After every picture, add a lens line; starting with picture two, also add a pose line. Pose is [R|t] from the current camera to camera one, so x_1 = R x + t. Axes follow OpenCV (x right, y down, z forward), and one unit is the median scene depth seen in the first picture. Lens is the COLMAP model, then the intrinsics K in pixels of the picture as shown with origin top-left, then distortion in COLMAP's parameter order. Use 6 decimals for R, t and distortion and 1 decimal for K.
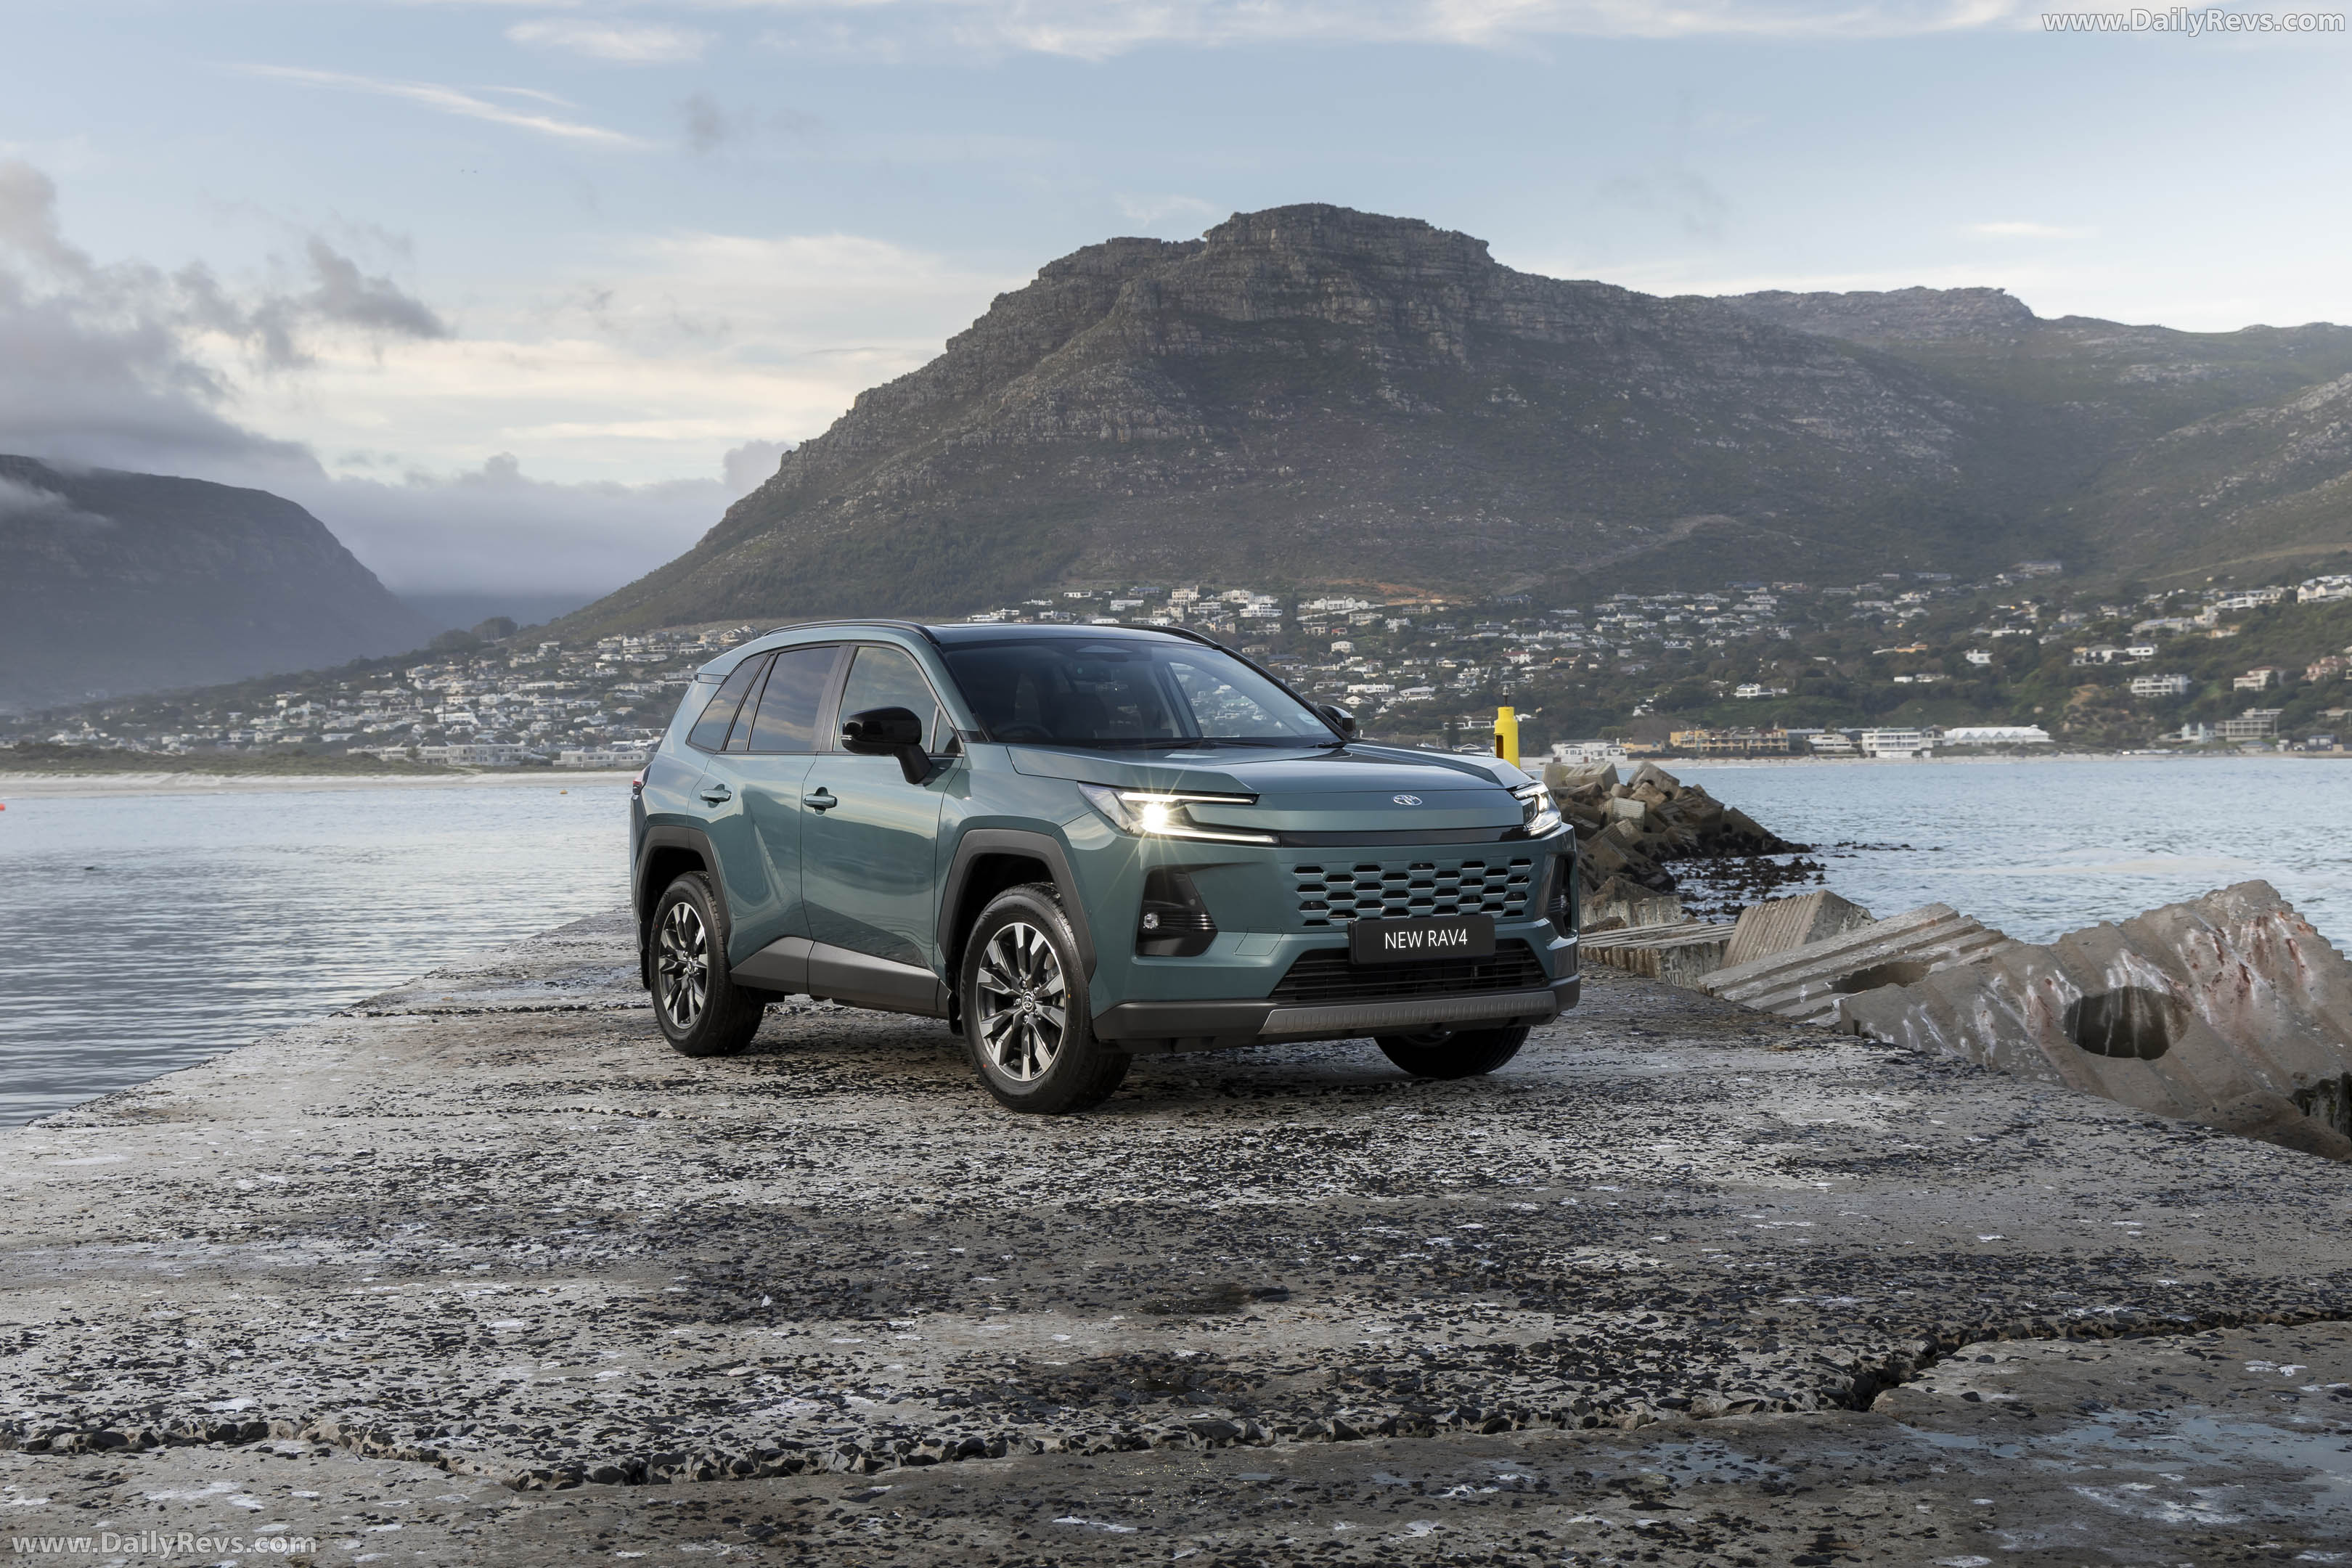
lens RADIAL K [[2888.2, 0, 1140.1], [0, 2888.2, 789.1], [0, 0, 1]] dist [0.002549, -0.005511]
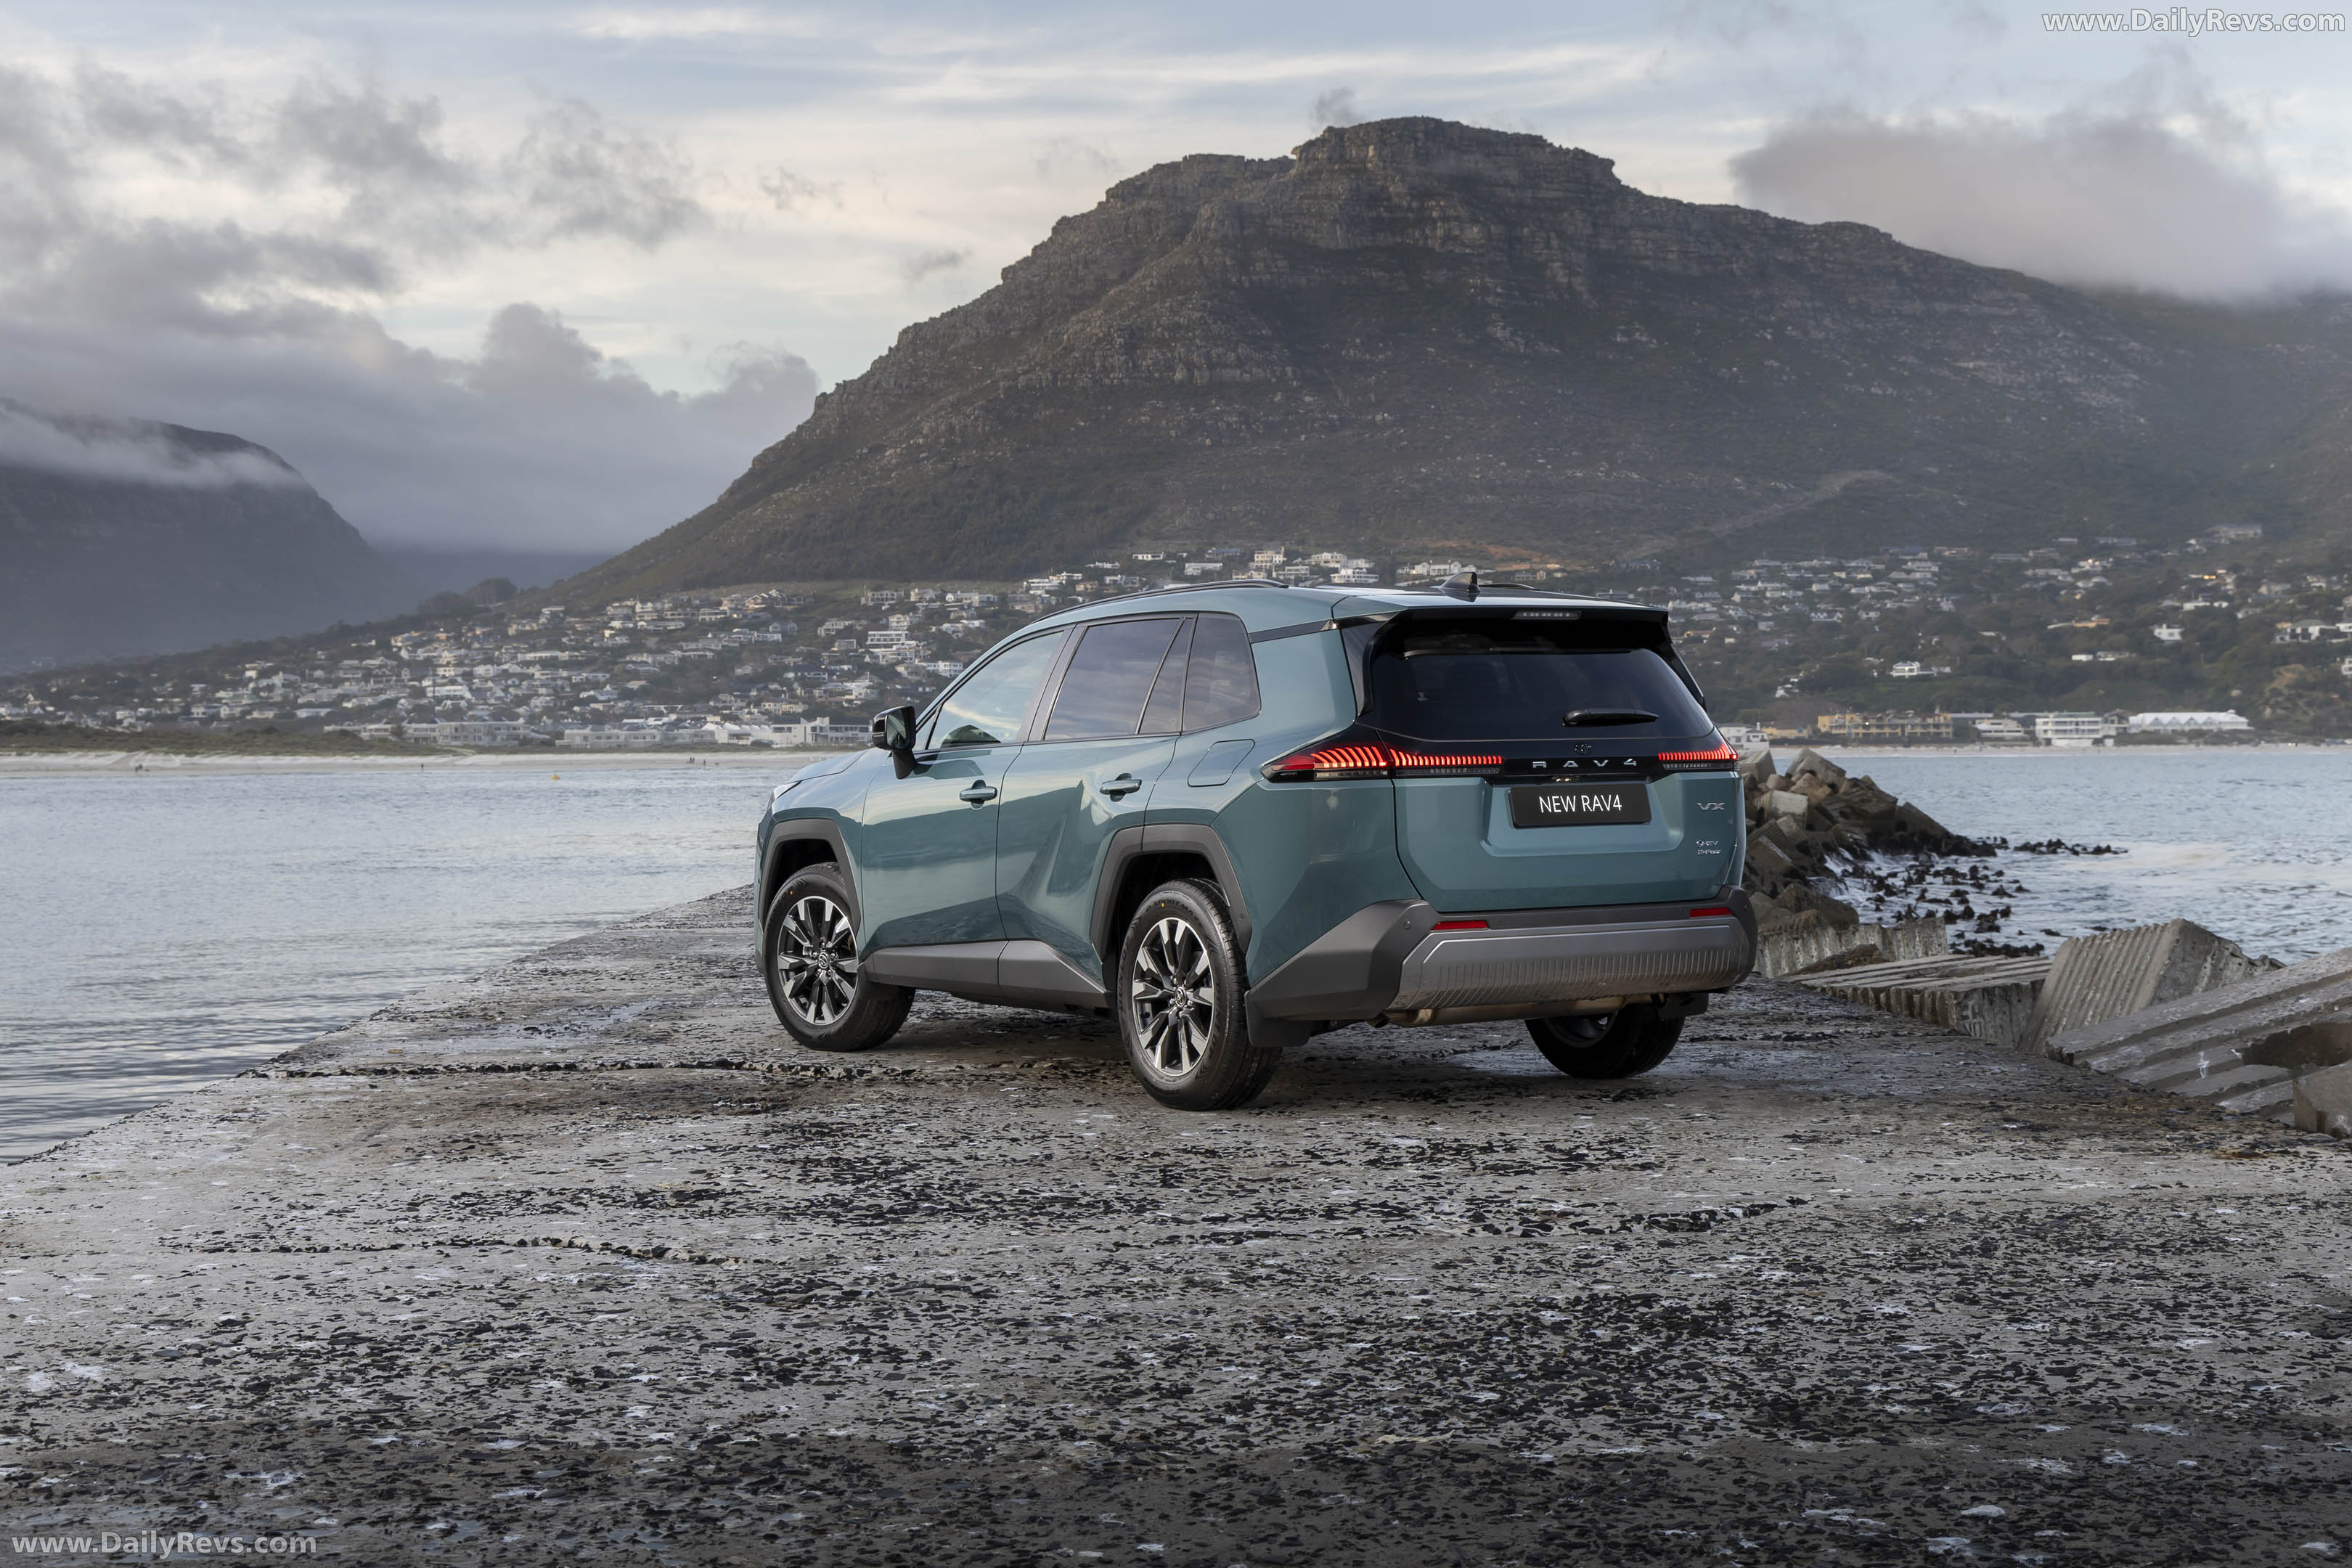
lens RADIAL K [[3167.6, 0, 1176.0], [0, 3167.6, 784.0], [0, 0, 1]] dist [0.011524, 0.006299]
pose [[0.999946, 0.006113, -0.008404, -0.027387], [-0.006090, 0.999978, 0.002755, -0.002007], [0.008421, -0.002703, 0.999961, 0.169048]]
